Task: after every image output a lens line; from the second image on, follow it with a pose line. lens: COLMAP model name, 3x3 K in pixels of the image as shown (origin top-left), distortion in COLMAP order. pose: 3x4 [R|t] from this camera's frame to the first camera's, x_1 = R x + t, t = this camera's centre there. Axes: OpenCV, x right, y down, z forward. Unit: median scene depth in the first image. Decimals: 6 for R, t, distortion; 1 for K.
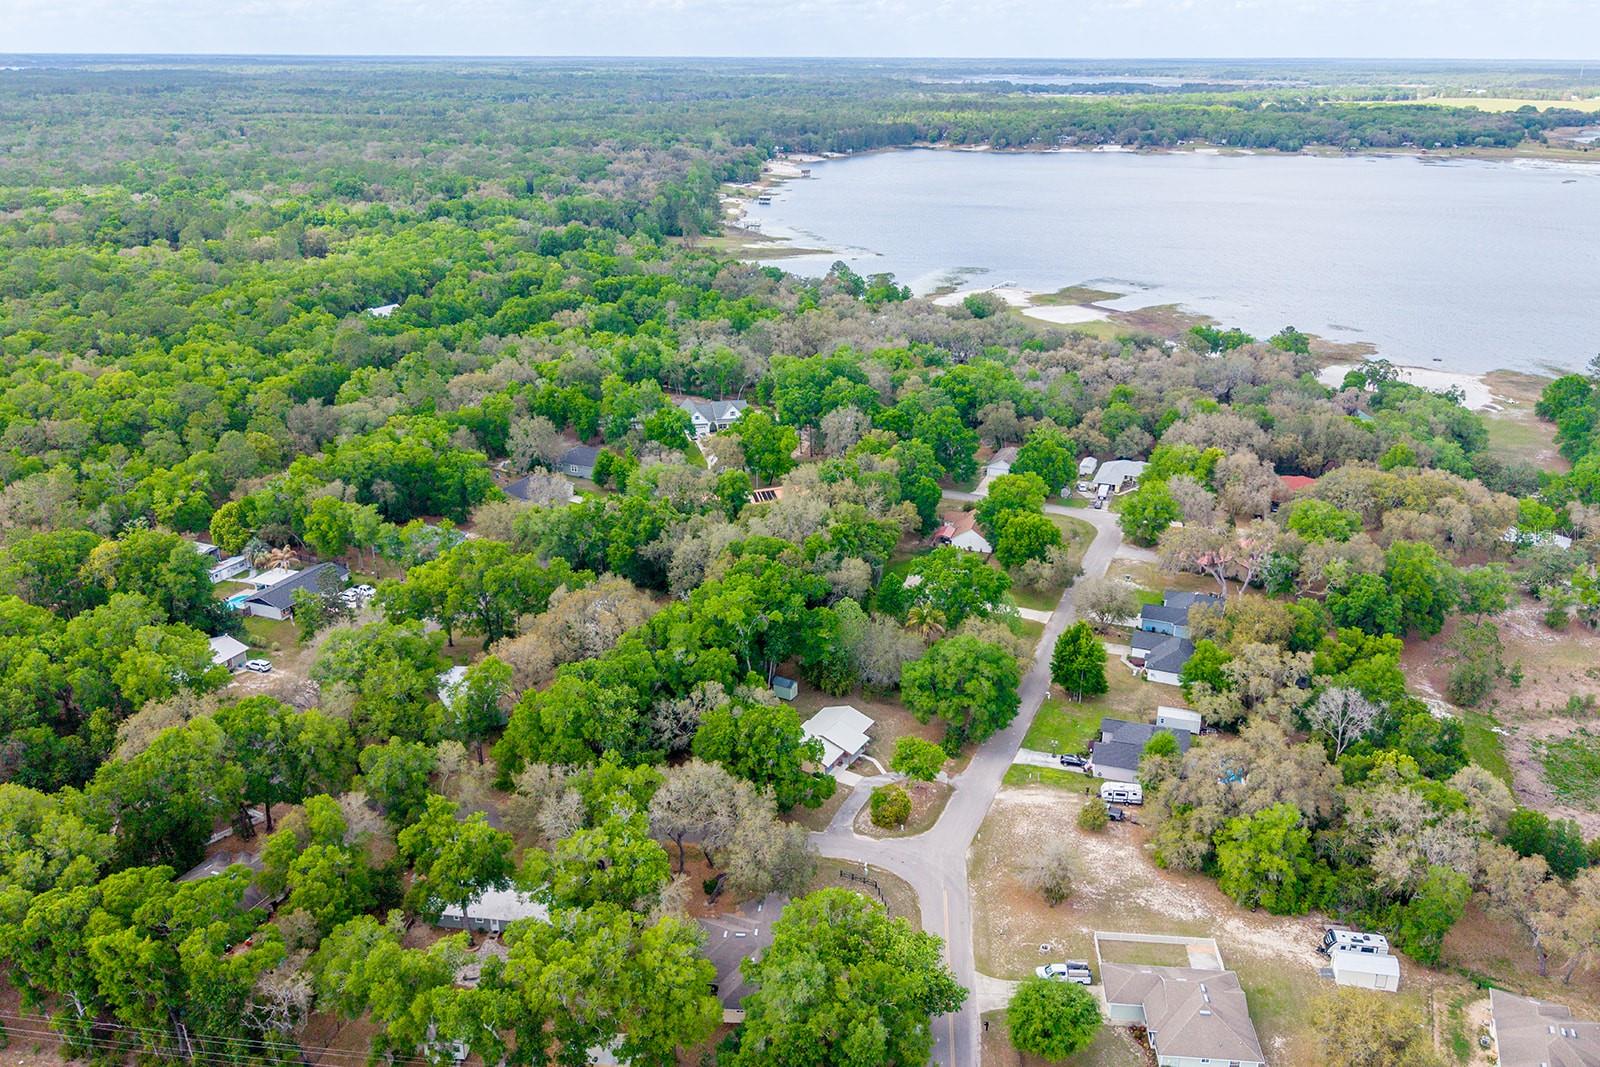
lens RADIAL K [[1255.3, 0, 808.5], [0, 1255.3, 538.1], [0, 0, 1]] dist [0.111884, -0.218314]
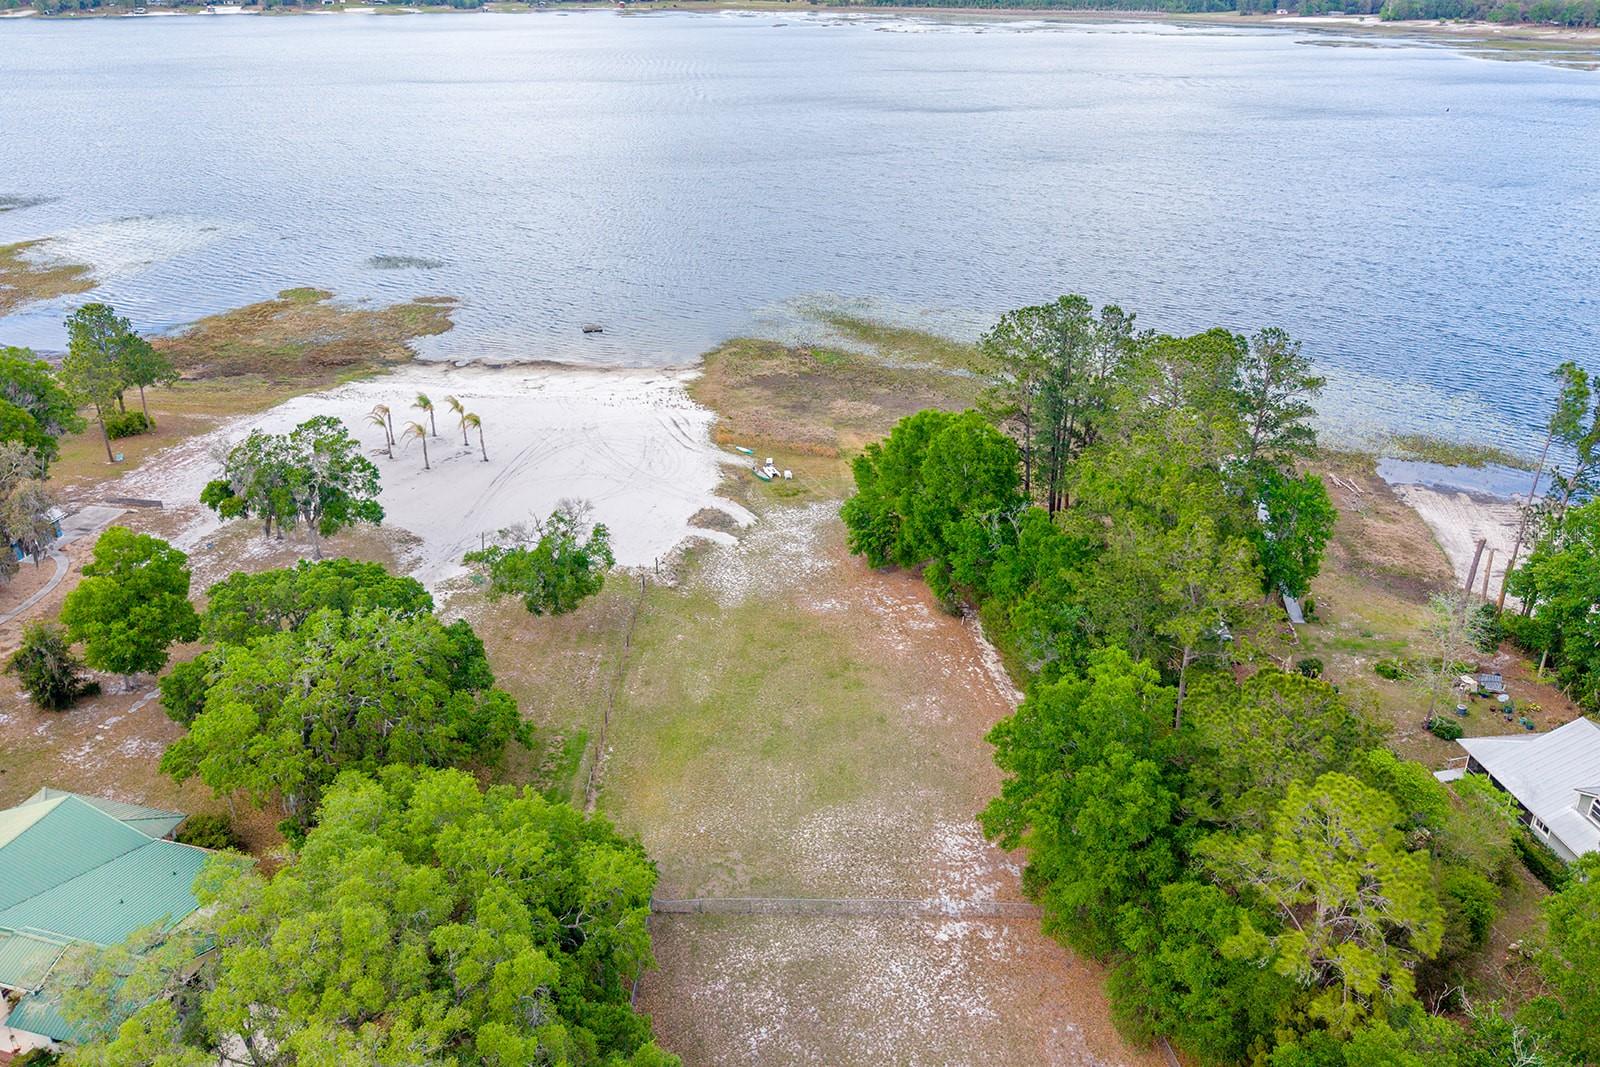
lens RADIAL K [[1255.3, 0, 808.5], [0, 1255.3, 538.1], [0, 0, 1]] dist [0.111884, -0.218314]
pose [[0.853671, -0.219036, 0.472514, 0.306447], [0.185382, 0.975636, 0.117339, -0.096350], [-0.486703, -0.012574, 0.873477, 0.540859]]
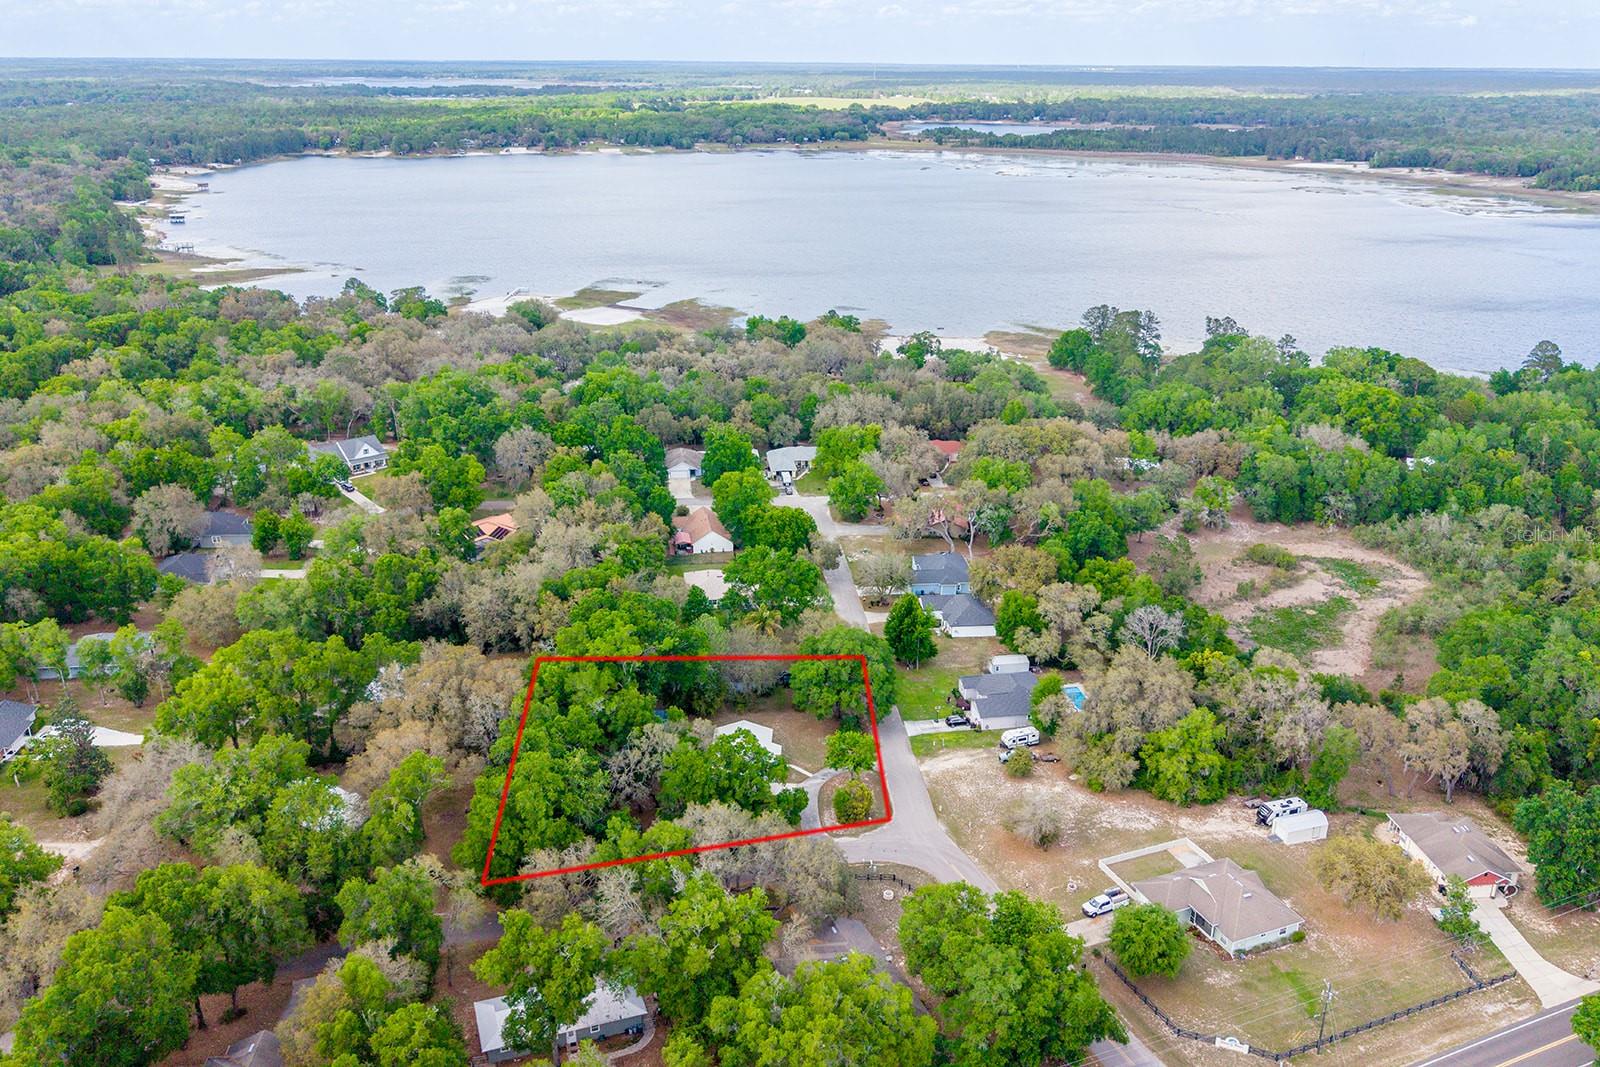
lens RADIAL K [[1255.3, 0, 808.5], [0, 1255.3, 538.1], [0, 0, 1]] dist [0.111884, -0.218314]
pose [[0.886344, -0.163270, 0.433287, -0.117914], [0.163944, 0.985809, 0.036101, -0.012433], [-0.433033, 0.039036, 0.900533, 0.031054]]
